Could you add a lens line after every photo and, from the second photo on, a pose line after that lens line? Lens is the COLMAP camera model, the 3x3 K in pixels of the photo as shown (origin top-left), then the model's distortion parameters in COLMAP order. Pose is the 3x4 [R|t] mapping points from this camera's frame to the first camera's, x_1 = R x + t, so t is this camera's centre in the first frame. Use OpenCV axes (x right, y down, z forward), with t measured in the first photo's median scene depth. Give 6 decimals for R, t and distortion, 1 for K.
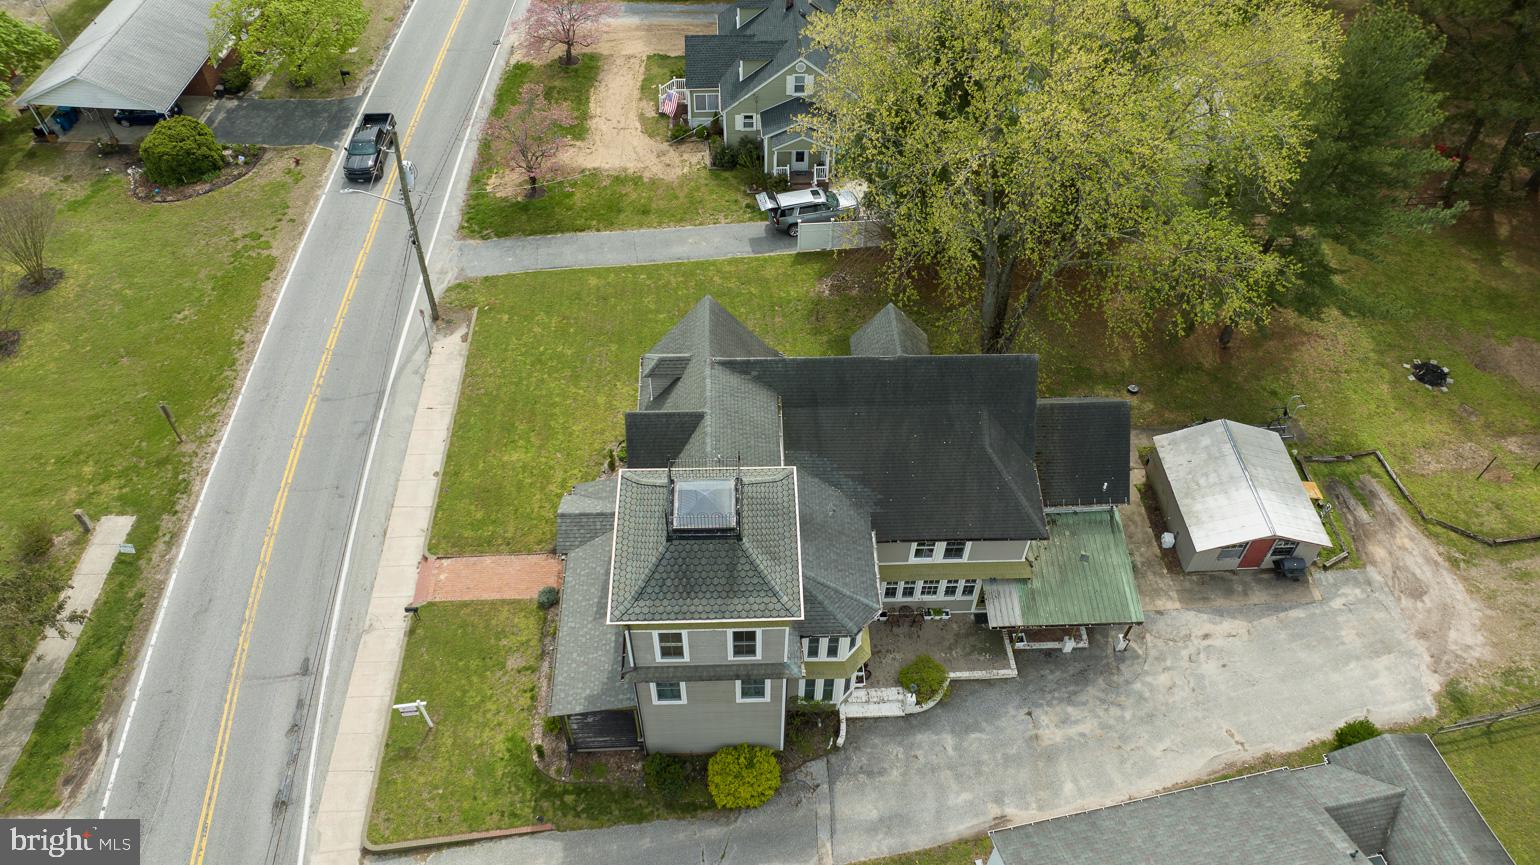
lens RADIAL K [[1096.6, 0, 770.0], [0, 1096.6, 432.5], [0, 0, 1]] dist [-0.056953, 0.087154]
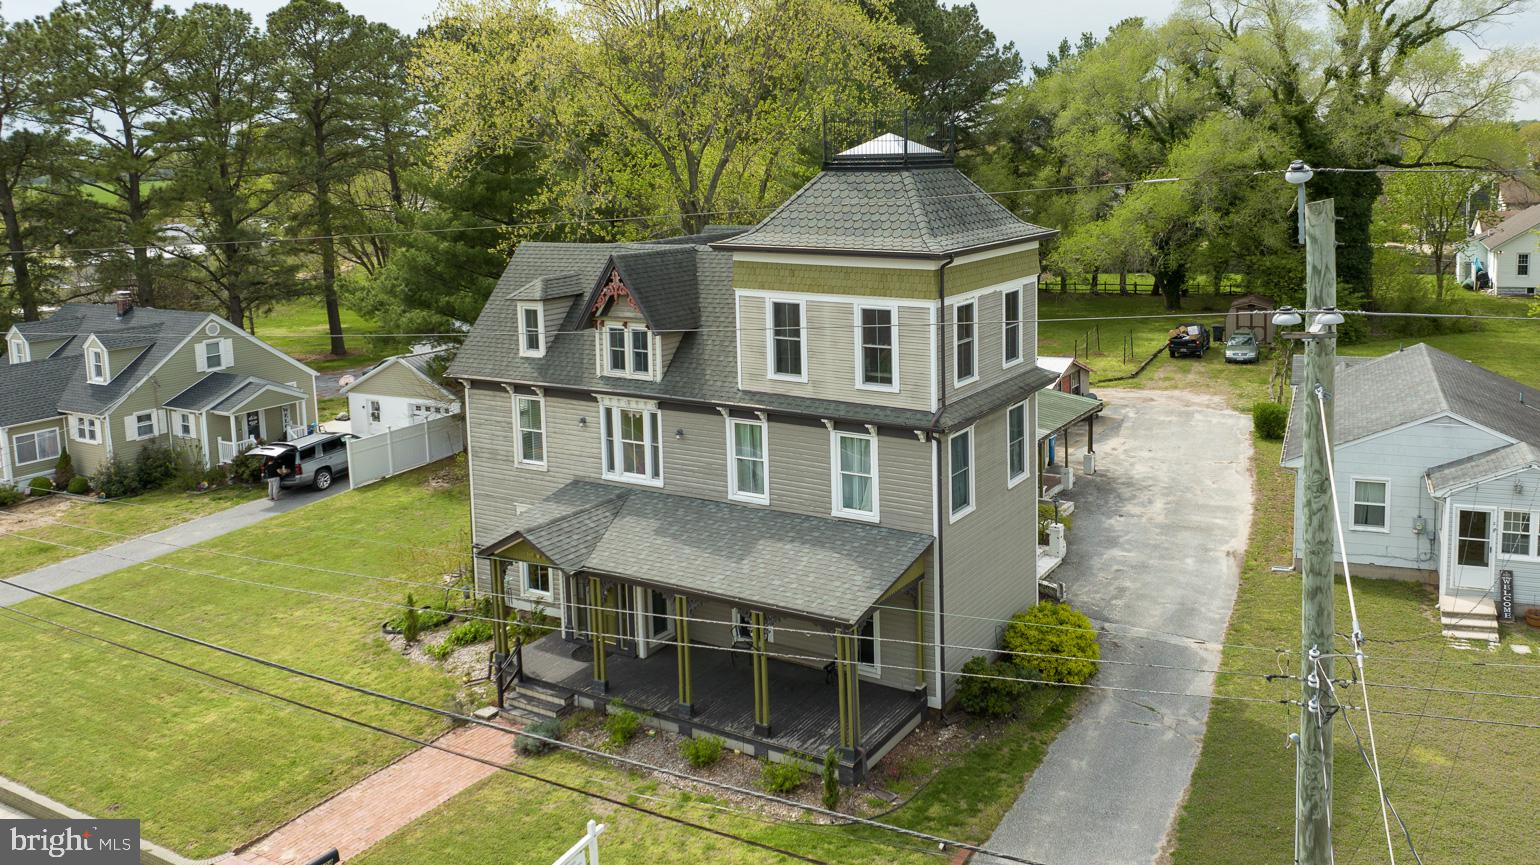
lens RADIAL K [[1139.6, 0, 962.2], [0, 1139.6, 311.0], [0, 0, 1]] dist [-0.029715, -0.000482]
pose [[0.478085, -0.116281, 0.870583, -0.518768], [0.668615, 0.690935, -0.274887, 0.275590], [-0.569551, 0.713504, 0.408072, 0.511473]]
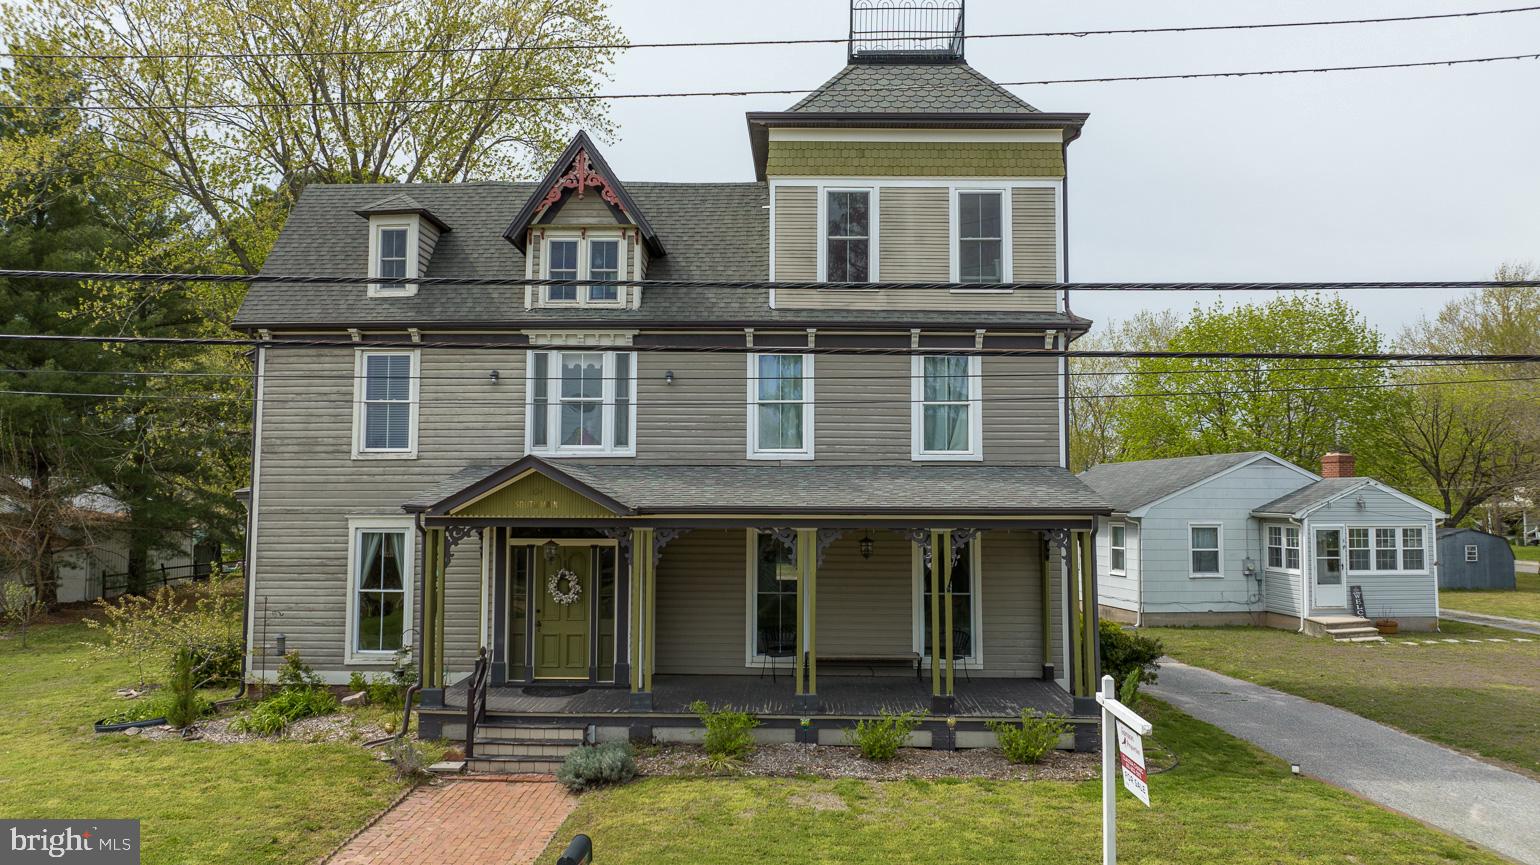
lens RADIAL K [[1058.3, 0, 782.4], [0, 1058.3, 465.2], [0, 0, 1]] dist [-0.008200, -0.000719]
pose [[0.057489, 0.034220, 0.997759, -0.484595], [0.751955, 0.655919, -0.065822, 0.146806], [-0.656702, 0.754055, 0.011976, 0.856856]]
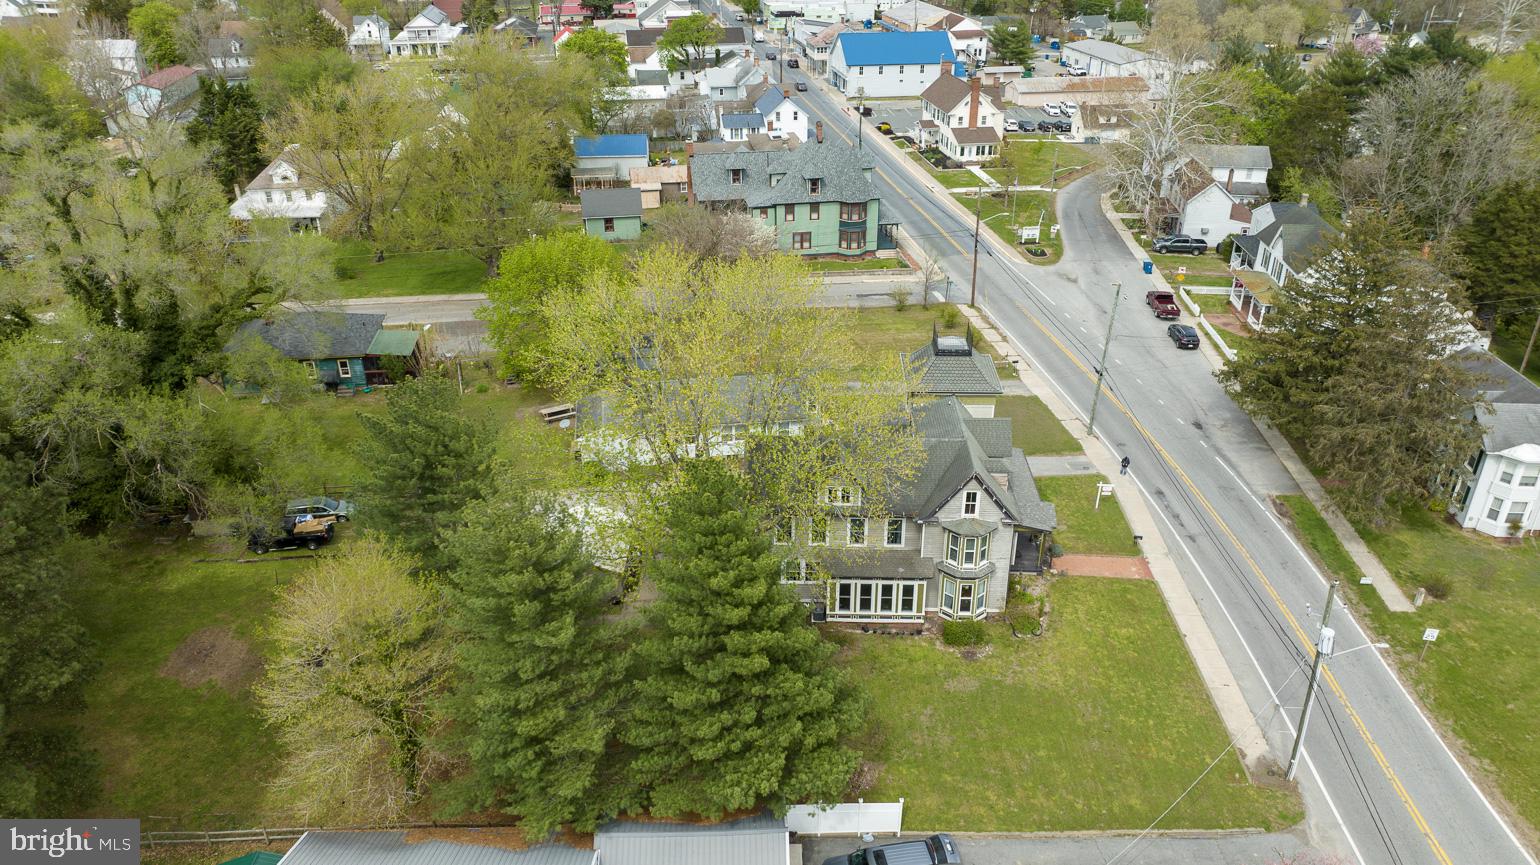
lens RADIAL K [[1058.3, 0, 782.4], [0, 1058.3, 465.2], [0, 0, 1]] dist [-0.008200, -0.000719]
pose [[-0.998460, -0.035049, 0.042994, 0.115210], [0.035075, 0.201541, 0.978852, -1.283044], [-0.042973, 0.978853, -0.200001, 1.145405]]
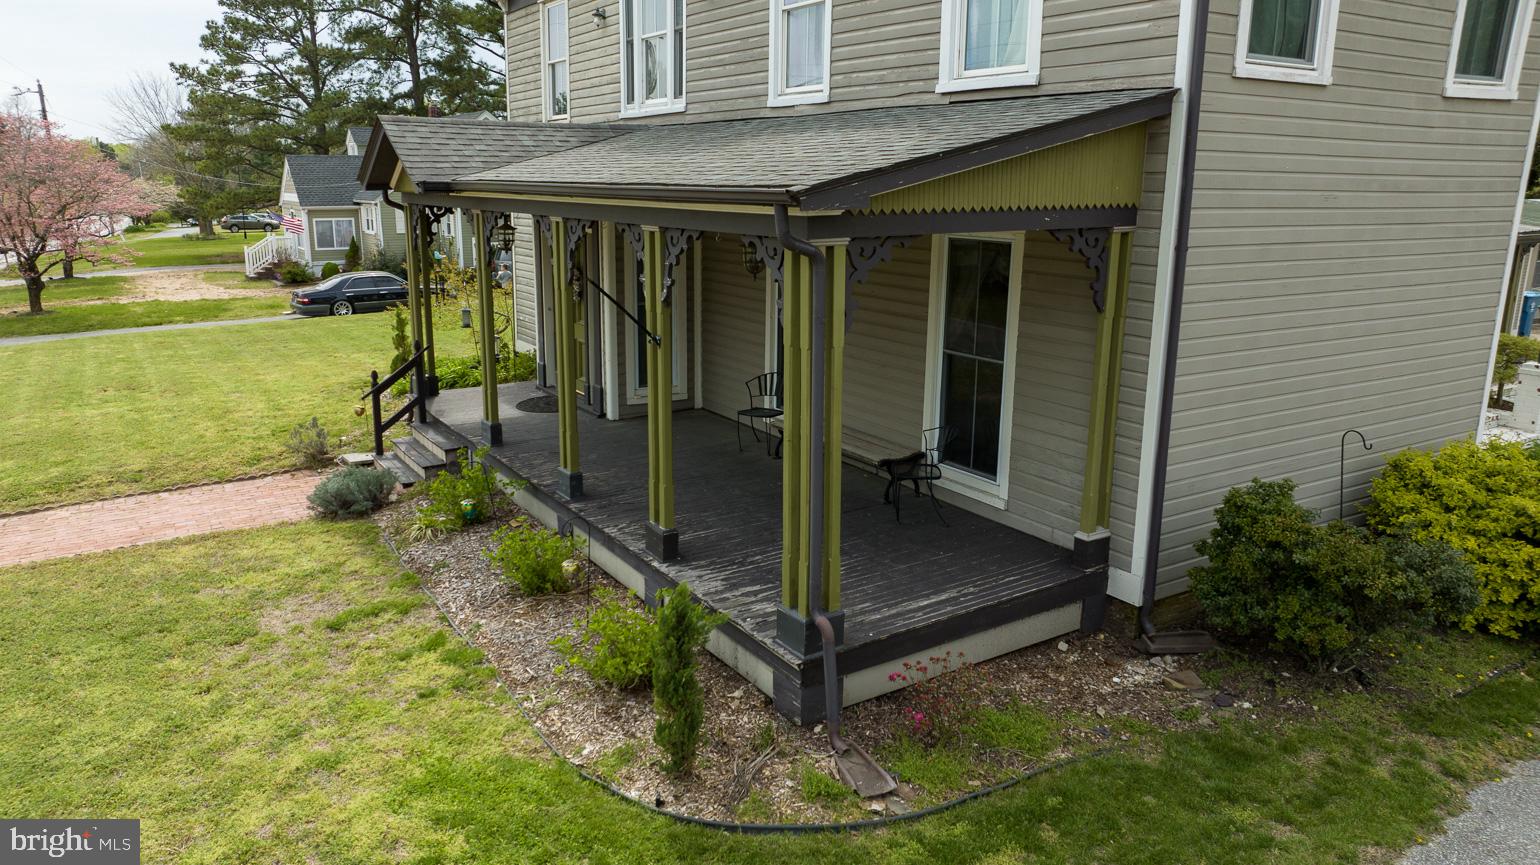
lens RADIAL K [[1058.3, 0, 782.4], [0, 1058.3, 465.2], [0, 0, 1]] dist [-0.008200, -0.000719]
pose [[0.859850, -0.127491, 0.494372, -0.230346], [0.380333, 0.805937, -0.453666, 0.290352], [-0.340594, 0.578111, 0.741474, 0.732898]]
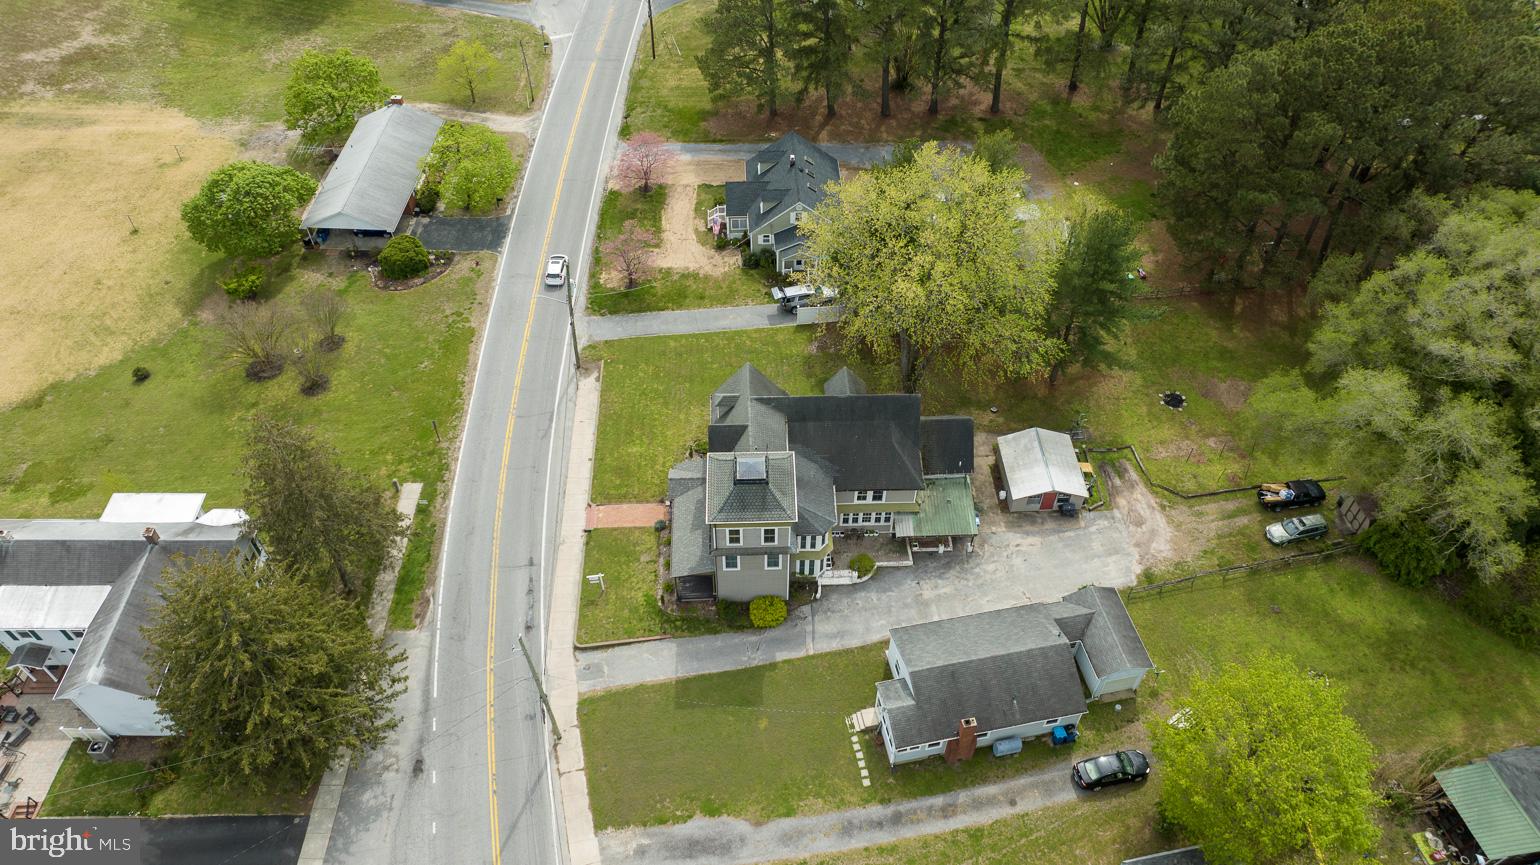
lens RADIAL K [[1058.3, 0, 782.4], [0, 1058.3, 465.2], [0, 0, 1]] dist [-0.008200, -0.000719]
pose [[0.999989, -0.001694, 0.004449, -0.005416], [0.001585, 0.999701, 0.024384, 0.006725], [-0.004489, -0.024376, 0.999693, -0.742855]]
